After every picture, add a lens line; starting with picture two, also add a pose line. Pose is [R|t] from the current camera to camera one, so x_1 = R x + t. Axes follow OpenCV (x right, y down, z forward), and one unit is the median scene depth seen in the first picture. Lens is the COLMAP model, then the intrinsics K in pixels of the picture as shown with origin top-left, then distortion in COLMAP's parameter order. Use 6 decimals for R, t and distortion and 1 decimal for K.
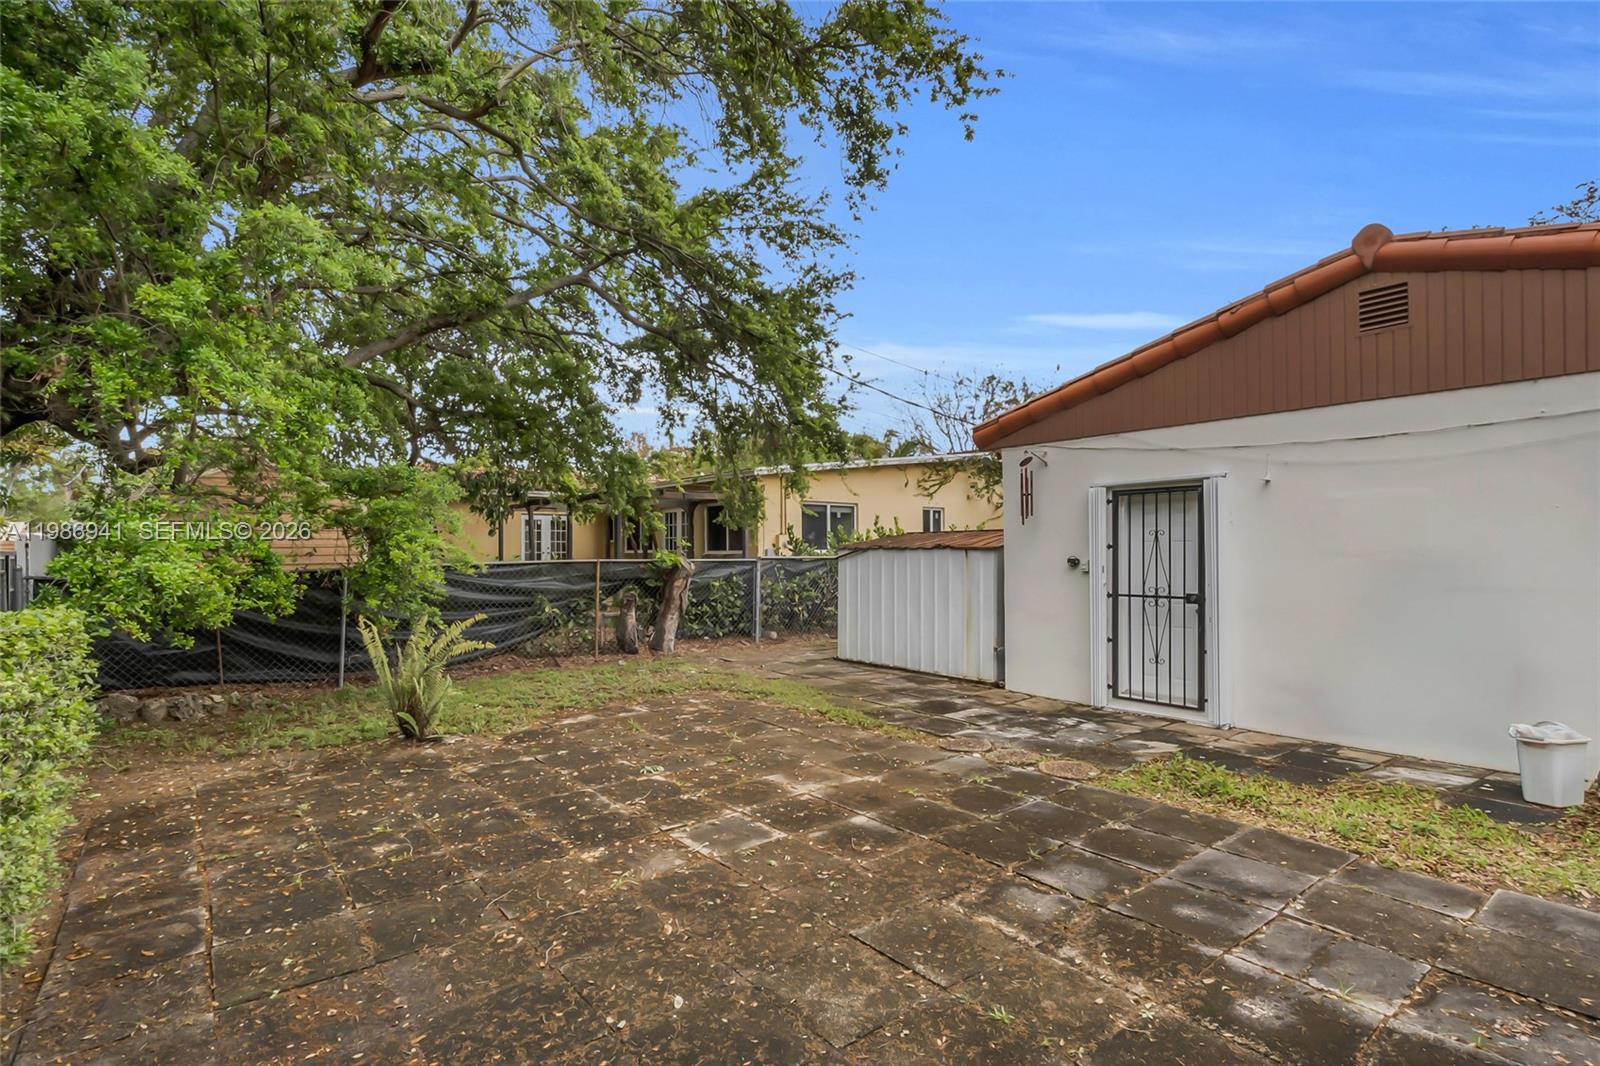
lens RADIAL K [[754.6, 0, 795.7], [0, 754.6, 545.2], [0, 0, 1]] dist [0.000562, 0.000198]
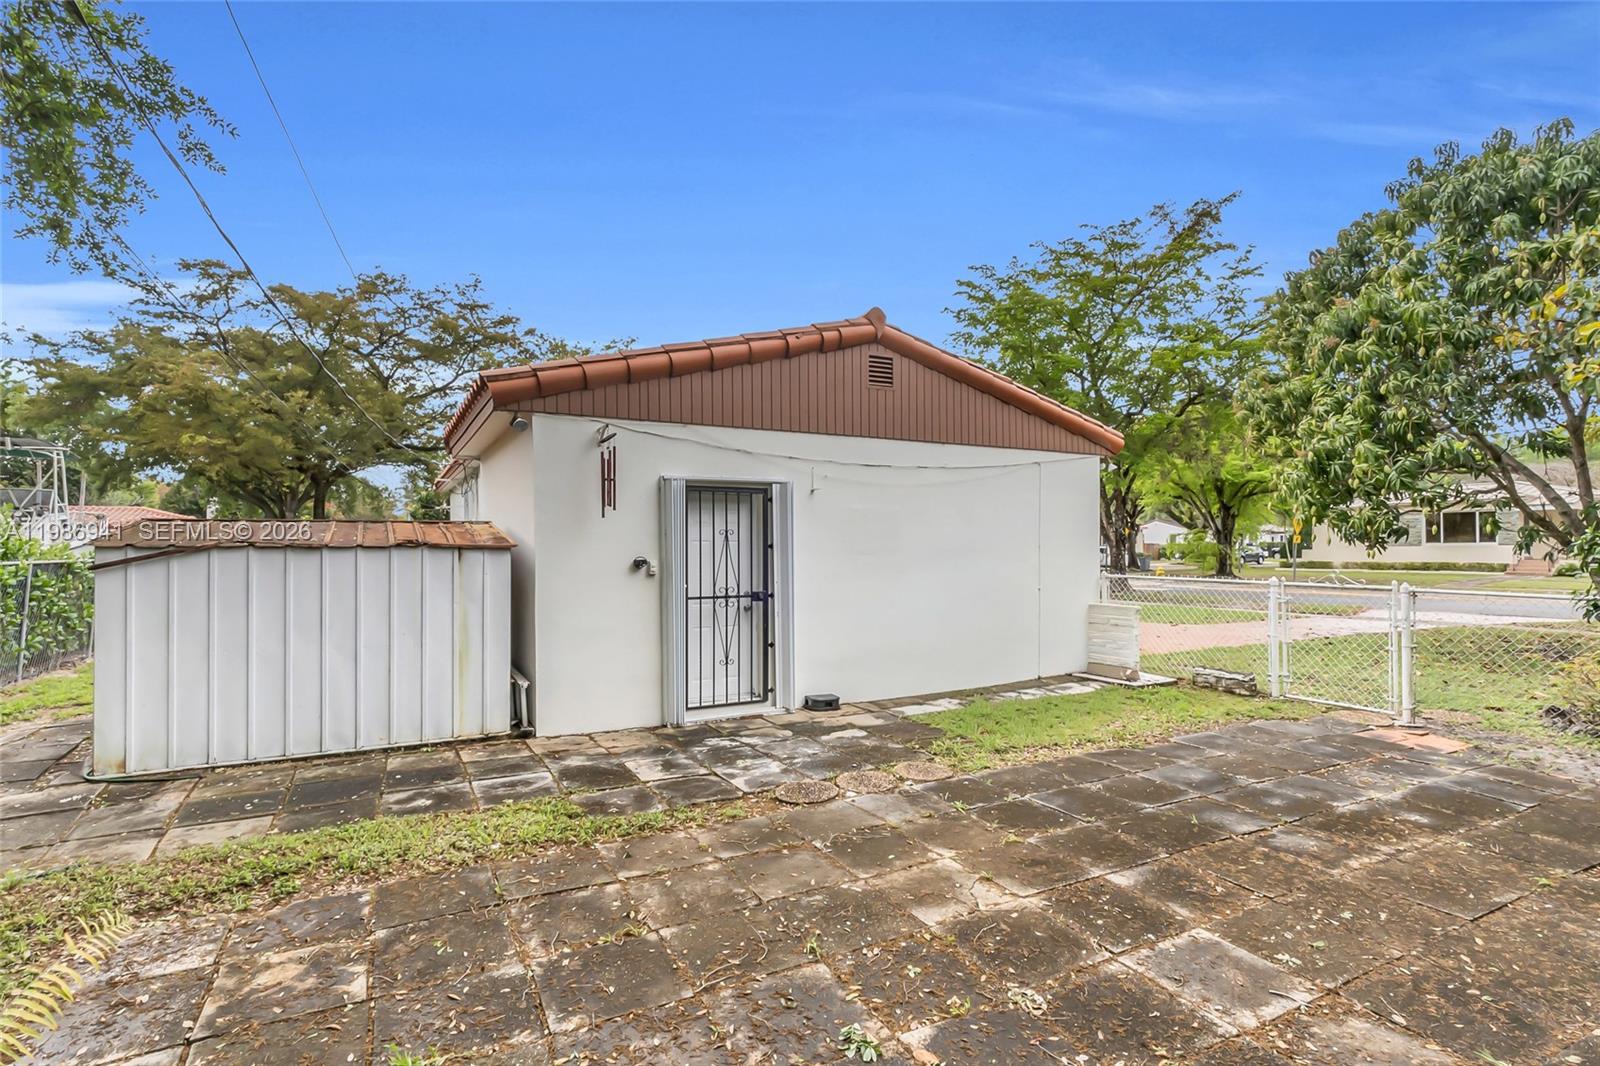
lens RADIAL K [[754.6, 0, 795.7], [0, 754.6, 545.2], [0, 0, 1]] dist [0.000562, 0.000198]
pose [[0.210864, 0.007393, 0.977487, -0.657374], [-0.004836, 0.999967, -0.006519, 0.008974], [-0.977503, -0.003352, 0.210893, 0.979355]]
